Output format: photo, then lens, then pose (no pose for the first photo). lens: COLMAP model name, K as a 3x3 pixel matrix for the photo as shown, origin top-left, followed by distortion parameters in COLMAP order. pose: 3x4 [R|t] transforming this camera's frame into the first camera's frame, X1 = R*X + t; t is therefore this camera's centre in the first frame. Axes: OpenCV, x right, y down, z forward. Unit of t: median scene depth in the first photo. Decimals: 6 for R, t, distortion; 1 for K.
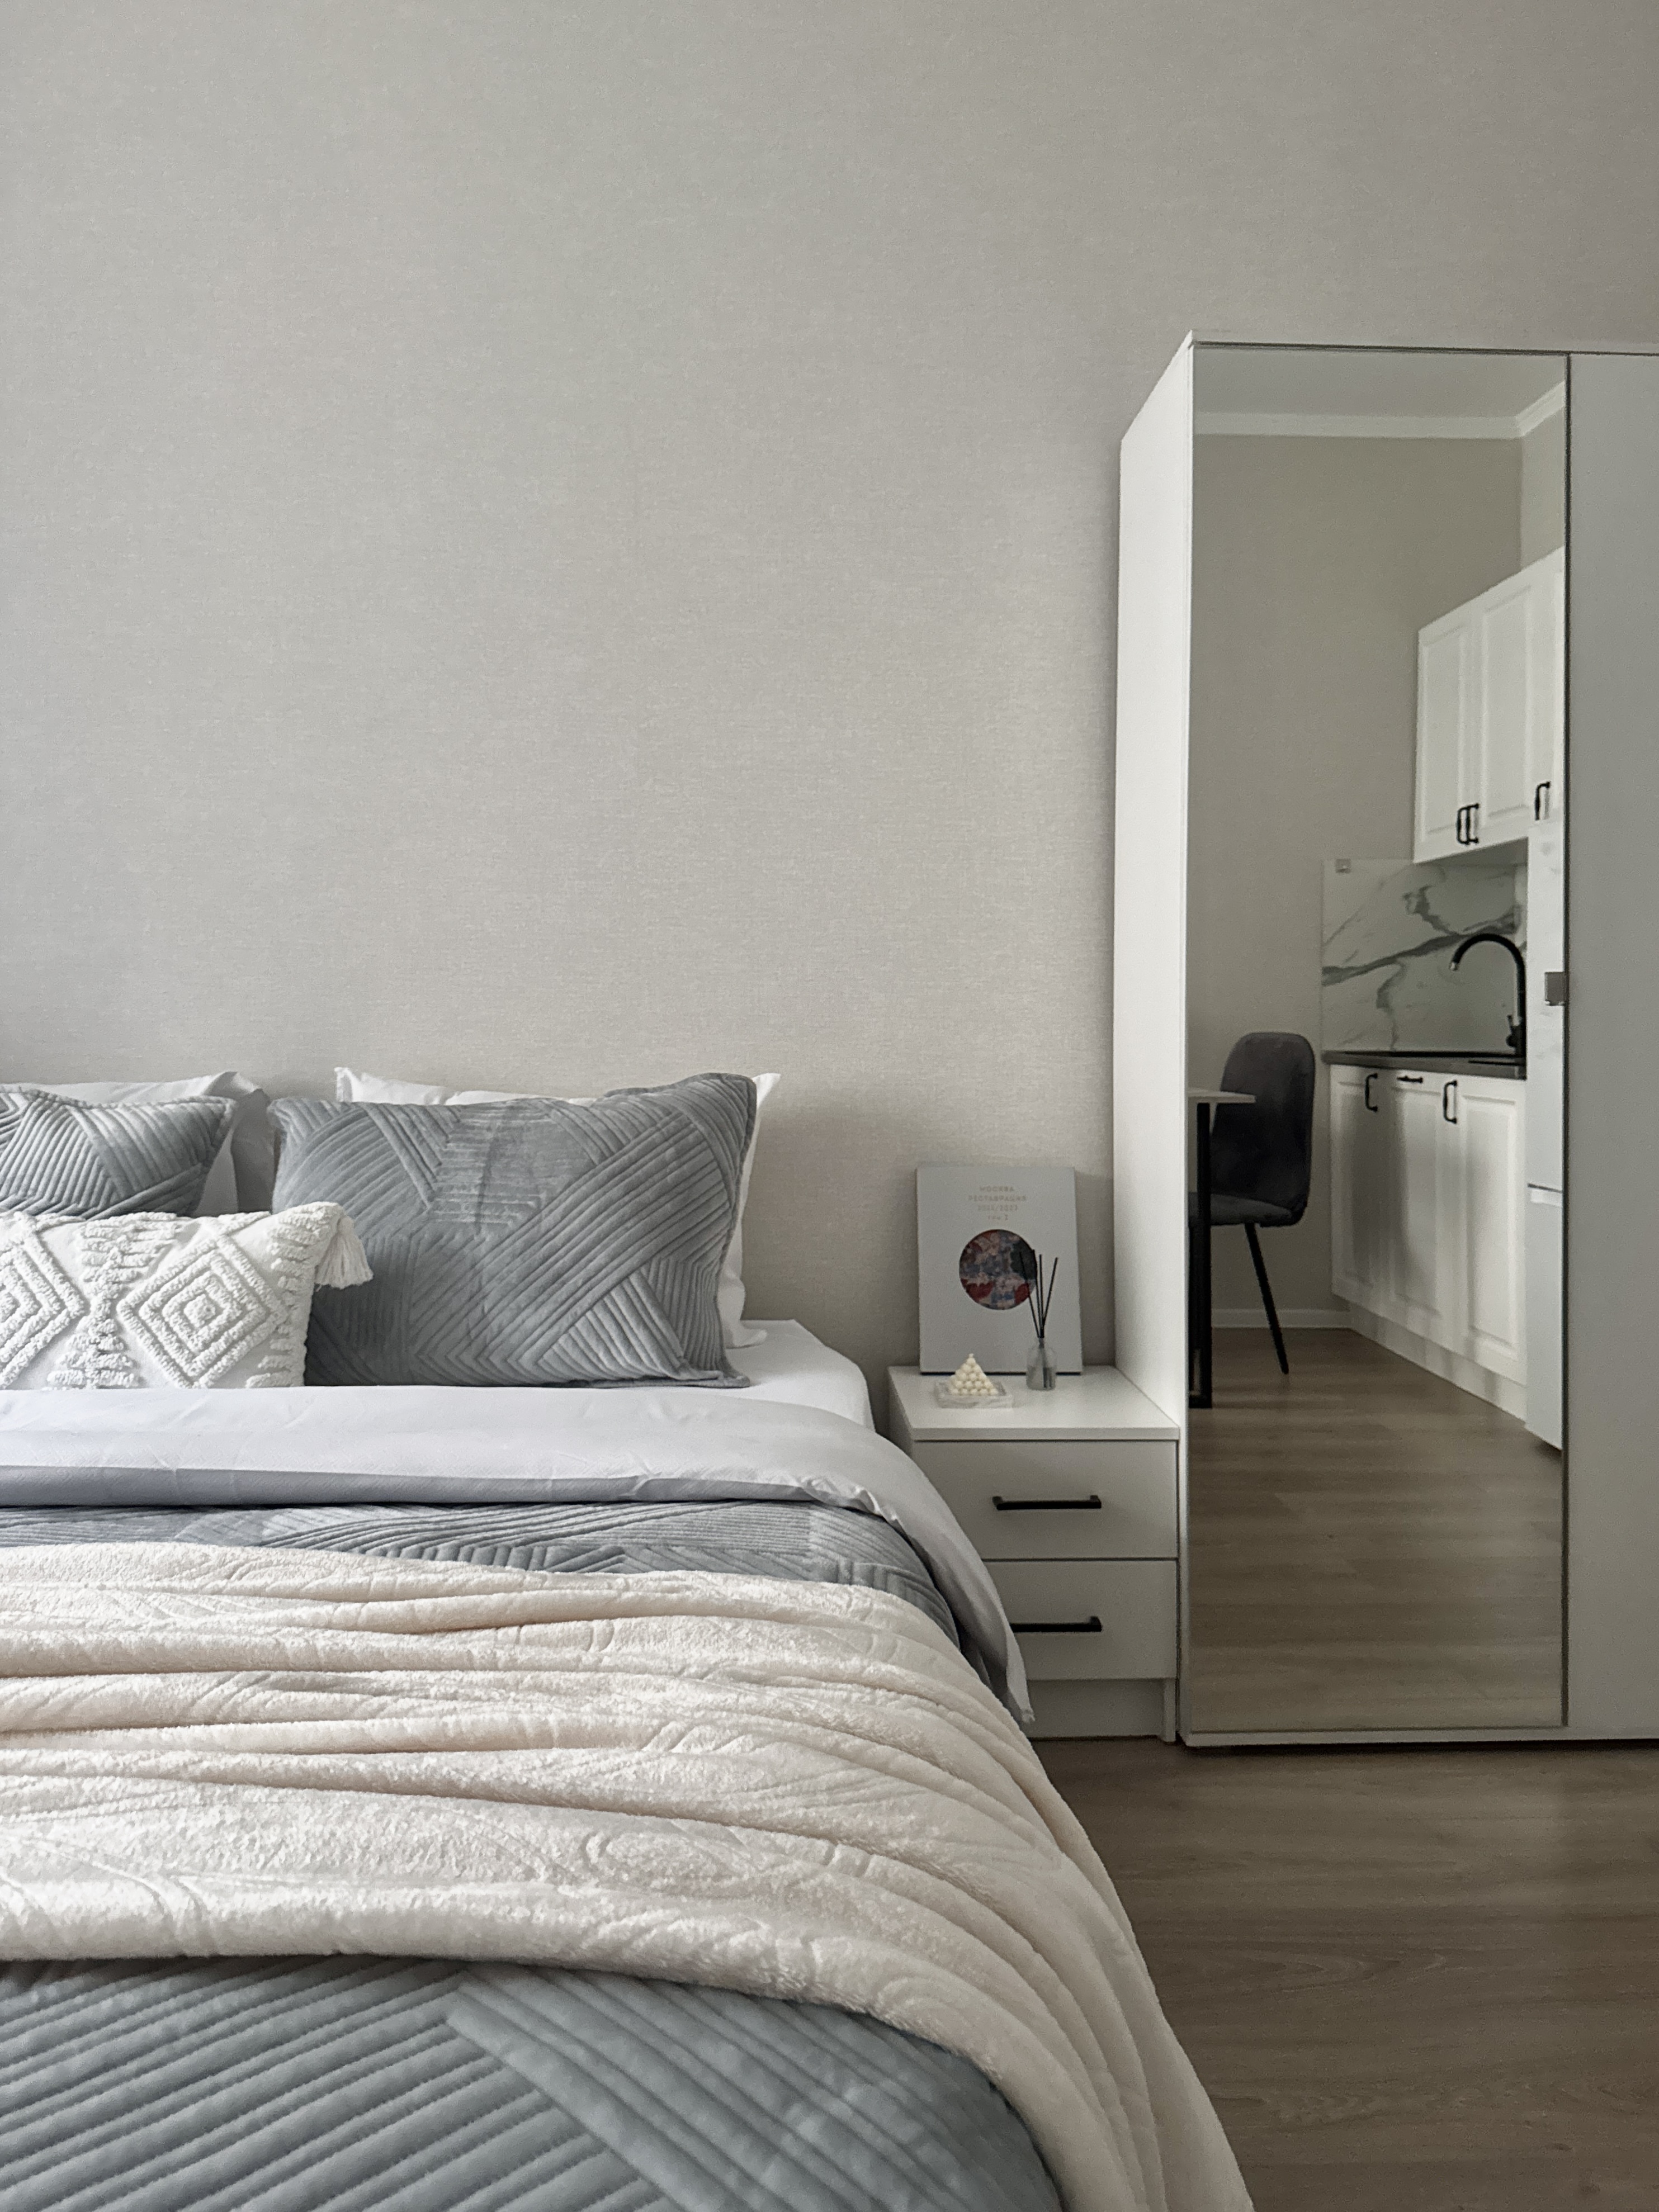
lens RADIAL K [[1640.0, 0, 829.5], [0, 1640.0, 1106.0], [0, 0, 1]] dist [0.101728, -0.164938]
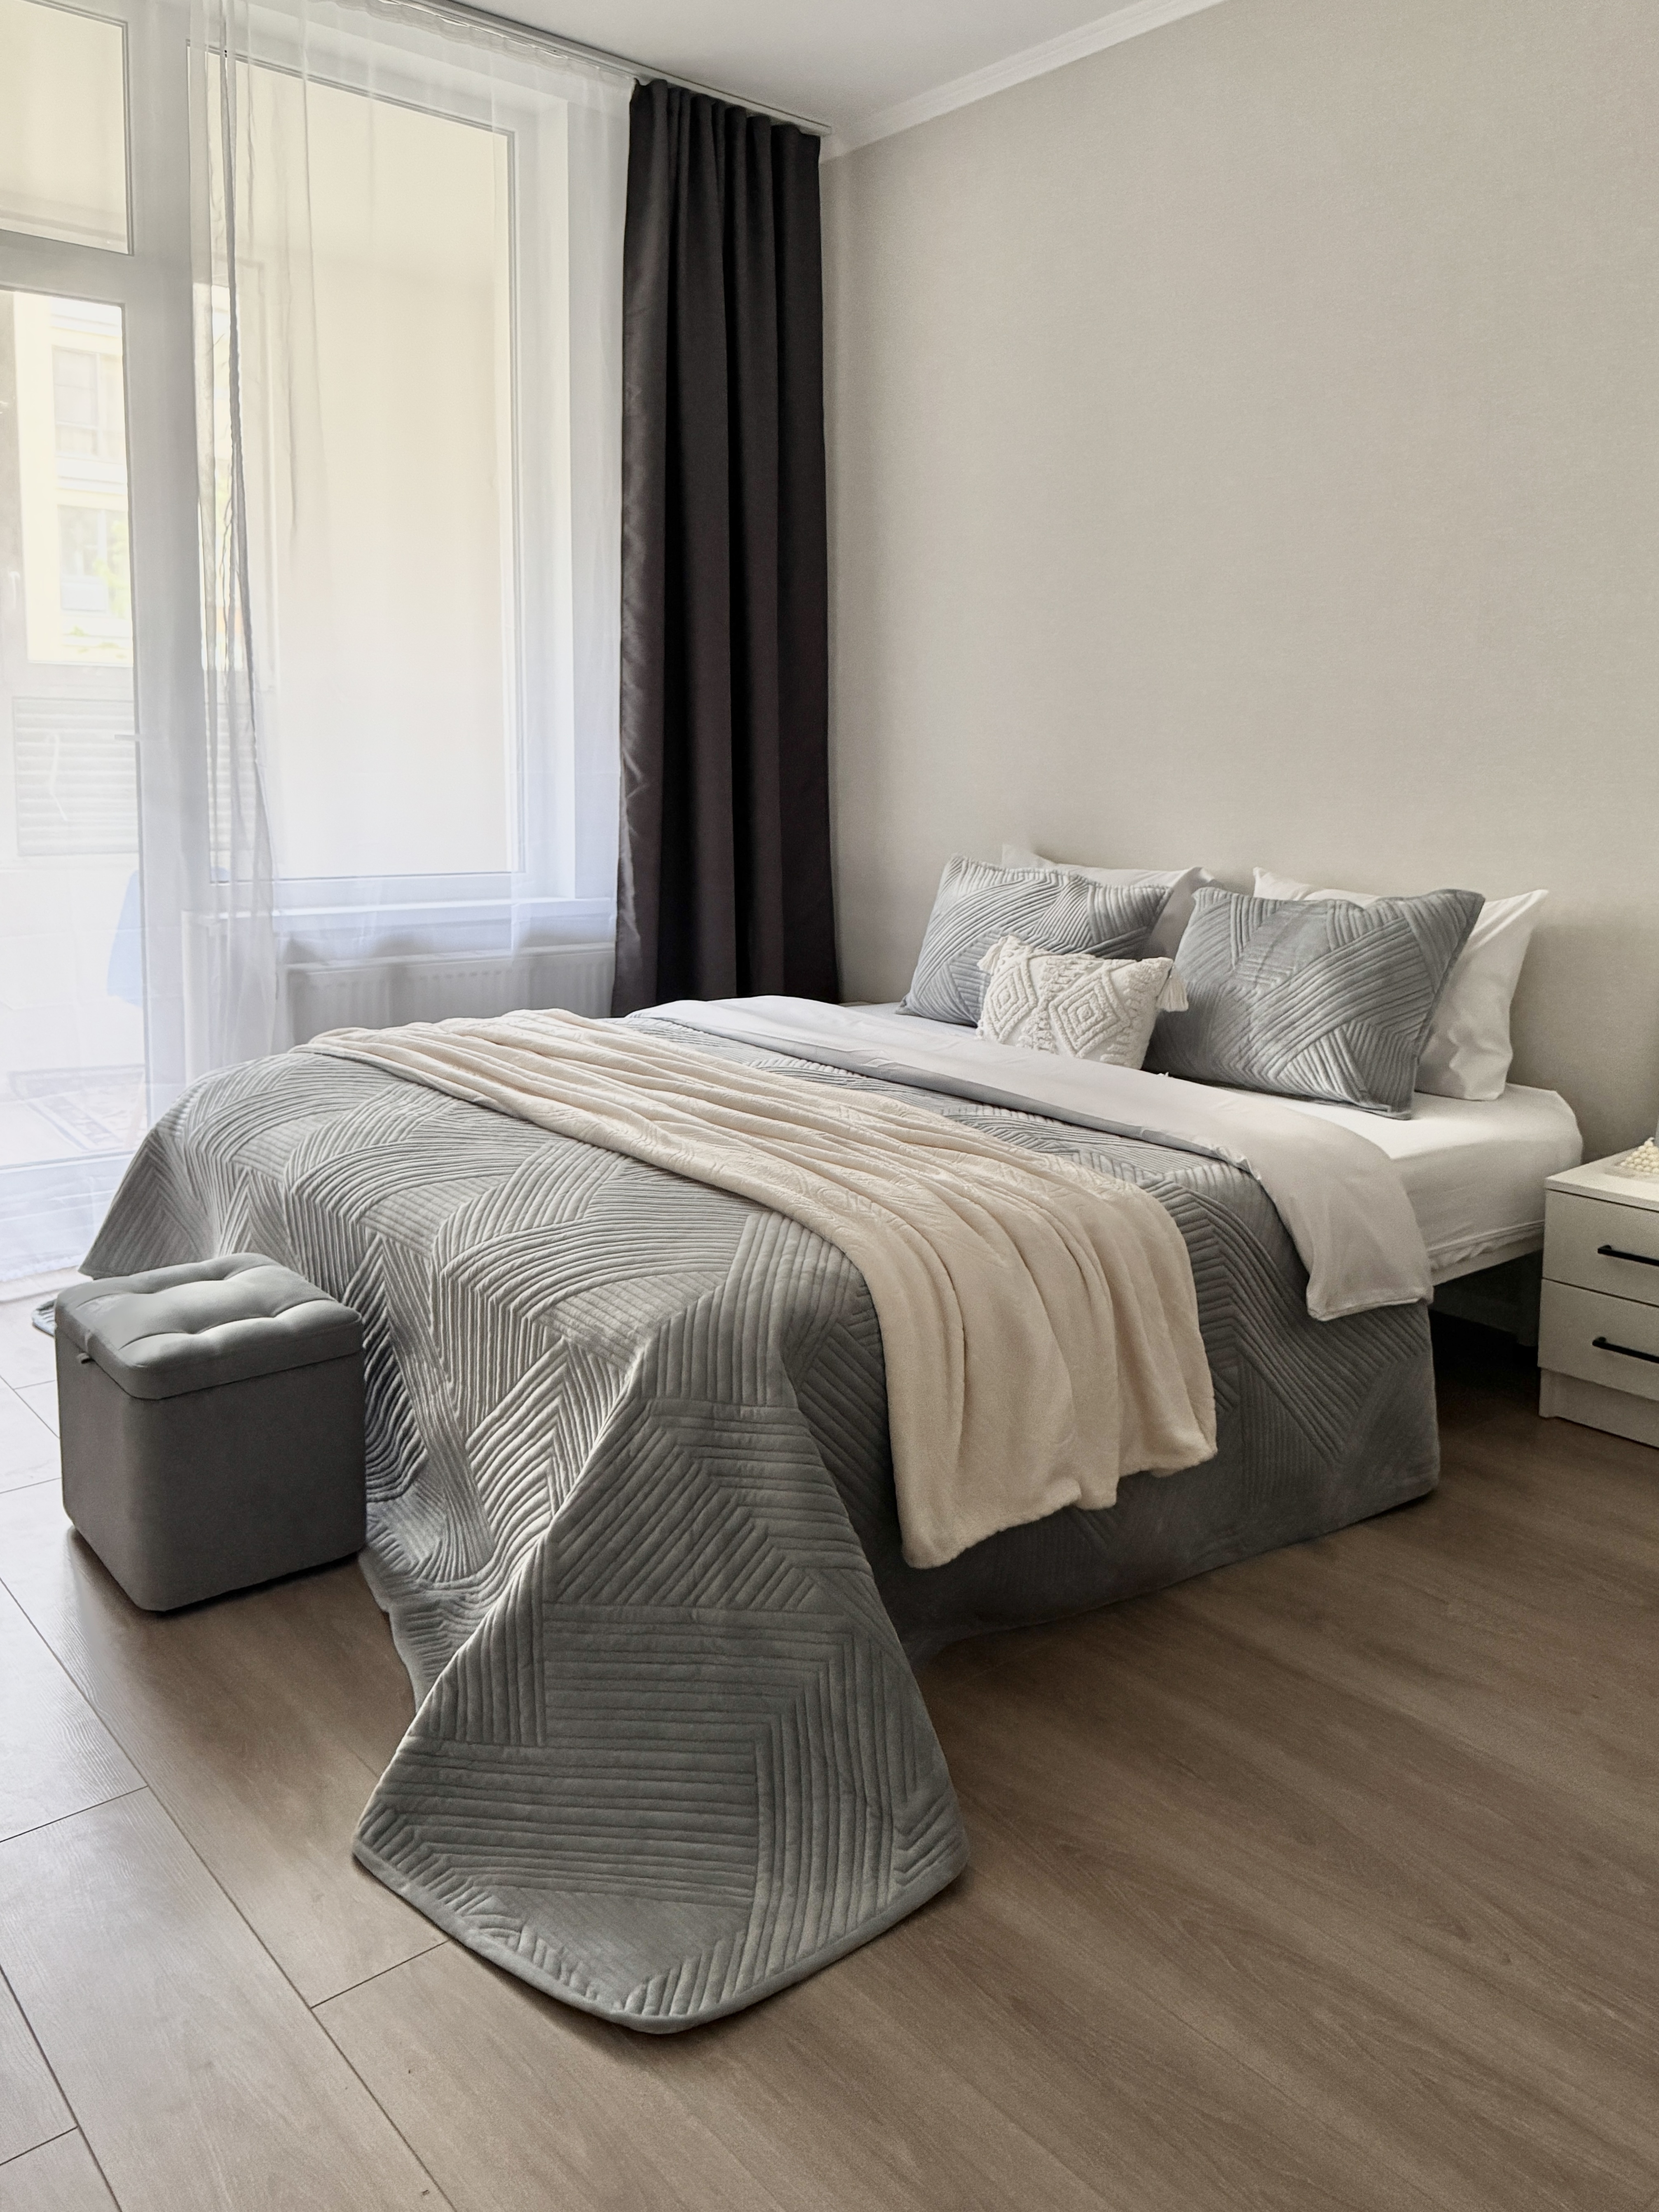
lens RADIAL K [[1639.9, 0, 829.5], [0, 1639.9, 1106.0], [0, 0, 1]] dist [0.101728, -0.164938]
pose [[0.619523, 0.169739, -0.766407, 0.766078], [-0.048063, 0.982712, 0.178793, -0.072827], [0.783505, -0.073931, 0.616971, -0.266260]]
